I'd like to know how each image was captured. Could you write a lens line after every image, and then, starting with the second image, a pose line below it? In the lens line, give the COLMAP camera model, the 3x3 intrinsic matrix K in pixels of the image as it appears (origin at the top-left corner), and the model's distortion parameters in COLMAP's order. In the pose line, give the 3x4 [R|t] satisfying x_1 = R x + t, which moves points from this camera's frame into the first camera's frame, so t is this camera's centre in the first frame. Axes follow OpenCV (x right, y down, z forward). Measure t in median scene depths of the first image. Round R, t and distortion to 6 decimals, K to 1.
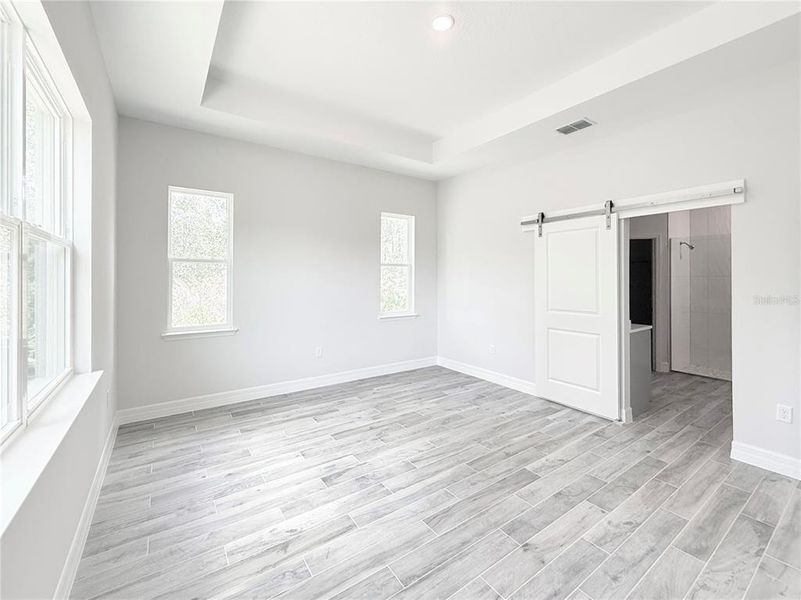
lens RADIAL K [[341.7, 0, 400.5], [0, 341.7, 278.3], [0, 0, 1]] dist [-0.000374, 0.000243]
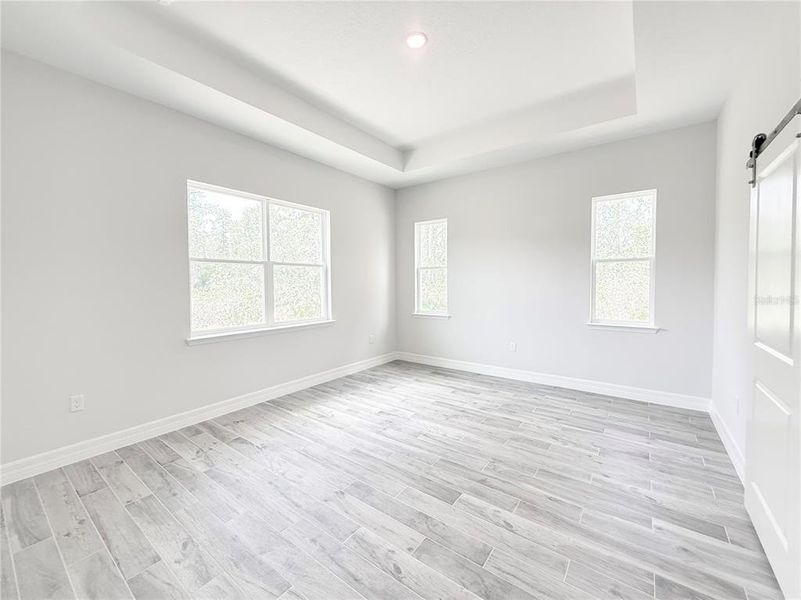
lens RADIAL K [[327.0, 0, 401.8], [0, 327.0, 293.2], [0, 0, 1]] dist [-0.002313, 0.000084]
pose [[0.321209, 0.030426, -0.946519, 0.858524], [0.006042, 0.999398, 0.034176, 0.012875], [0.946989, -0.016696, 0.320832, 0.470375]]
